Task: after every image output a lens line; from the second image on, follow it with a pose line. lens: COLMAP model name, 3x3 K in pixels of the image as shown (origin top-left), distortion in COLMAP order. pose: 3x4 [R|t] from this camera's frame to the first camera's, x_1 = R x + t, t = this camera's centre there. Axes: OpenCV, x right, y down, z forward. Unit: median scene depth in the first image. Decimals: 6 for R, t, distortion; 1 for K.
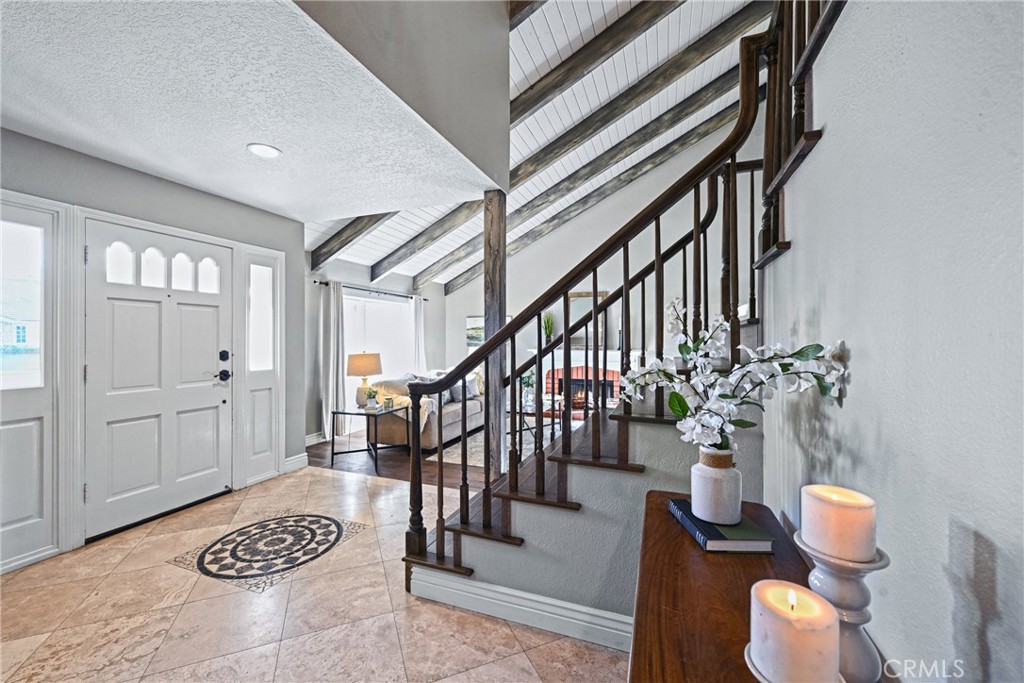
lens RADIAL K [[403.8, 0, 509.2], [0, 403.8, 340.4], [0, 0, 1]] dist [0.000659, -0.000073]
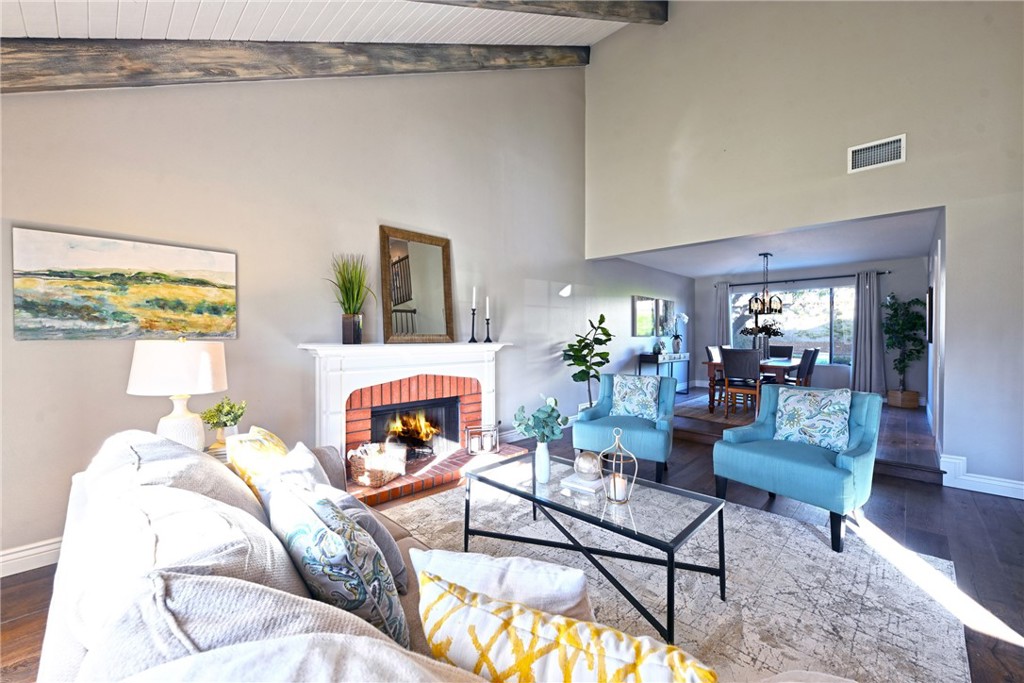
lens RADIAL K [[403.8, 0, 509.2], [0, 403.8, 340.4], [0, 0, 1]] dist [0.000659, -0.000073]
pose [[0.397753, -0.010226, 0.917435, -0.623425], [0.004561, 0.999948, 0.009169, 0.040533], [-0.917481, 0.000537, 0.397779, 1.778273]]
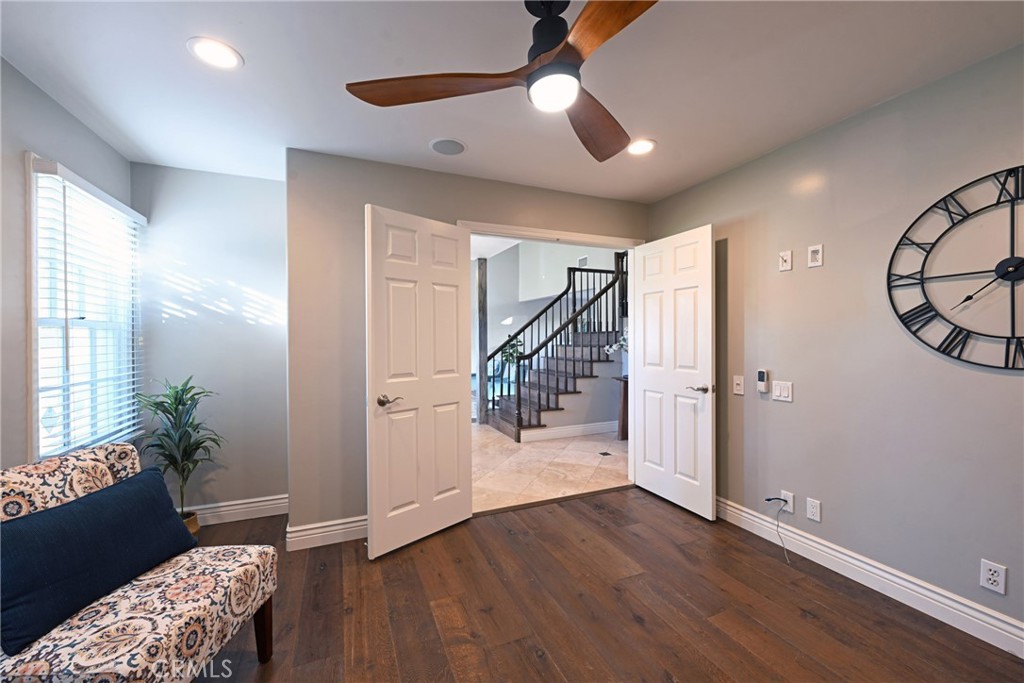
lens RADIAL K [[403.8, 0, 509.2], [0, 403.8, 340.4], [0, 0, 1]] dist [0.000659, -0.000073]
pose [[0.715470, -0.009414, 0.698580, -1.362416], [0.006834, 0.999956, 0.006476, -0.000920], [-0.698610, 0.000141, 0.715503, -0.470132]]
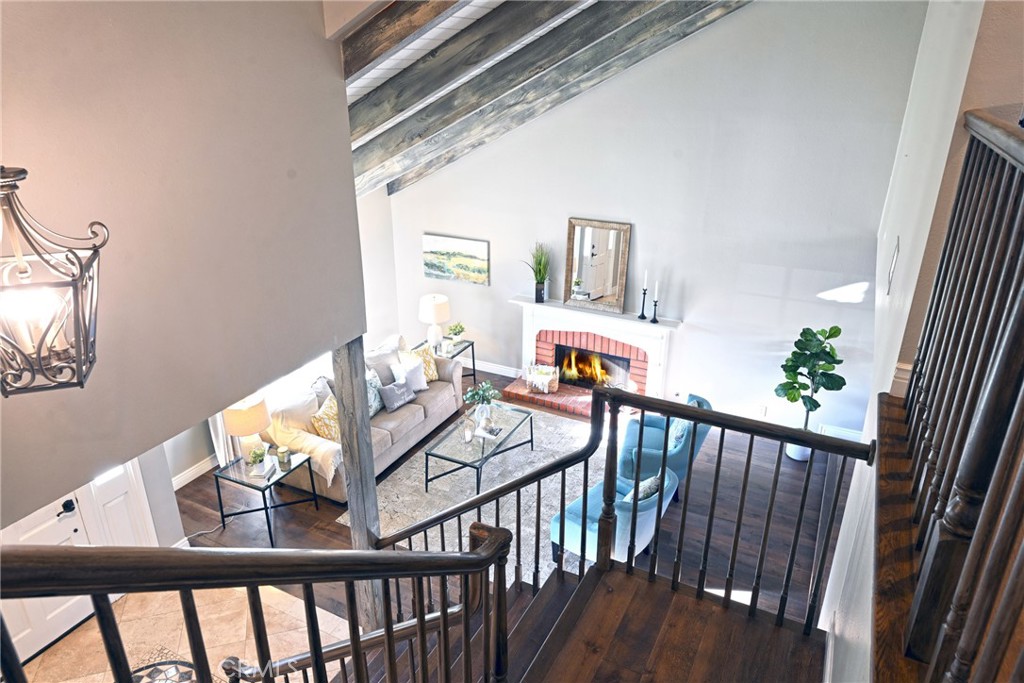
lens RADIAL K [[679.9, 0, 512.0], [0, 679.9, 341.5], [0, 0, 1]] dist [-0.000120, 0.000676]
pose [[0.994744, 0.038721, -0.094787, 0.420689], [0.000517, 0.923824, 0.382816, -0.905123], [0.102390, -0.380853, 0.918949, -0.131049]]
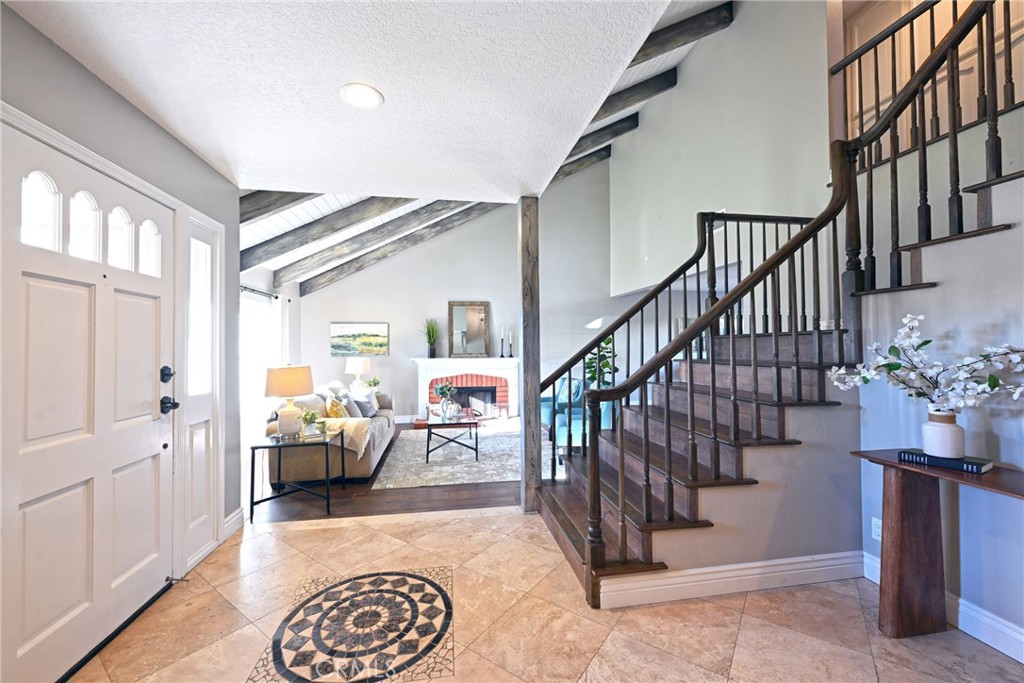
lens RADIAL K [[403.4, 0, 508.5], [0, 403.4, 342.3], [0, 0, 1]] dist [-0.000378, 0.000079]
pose [[0.859913, -0.001017, 0.510440, -0.635422], [0.010129, 0.999835, -0.015071, 0.002012], [-0.510341, 0.018130, 0.859781, 0.188338]]
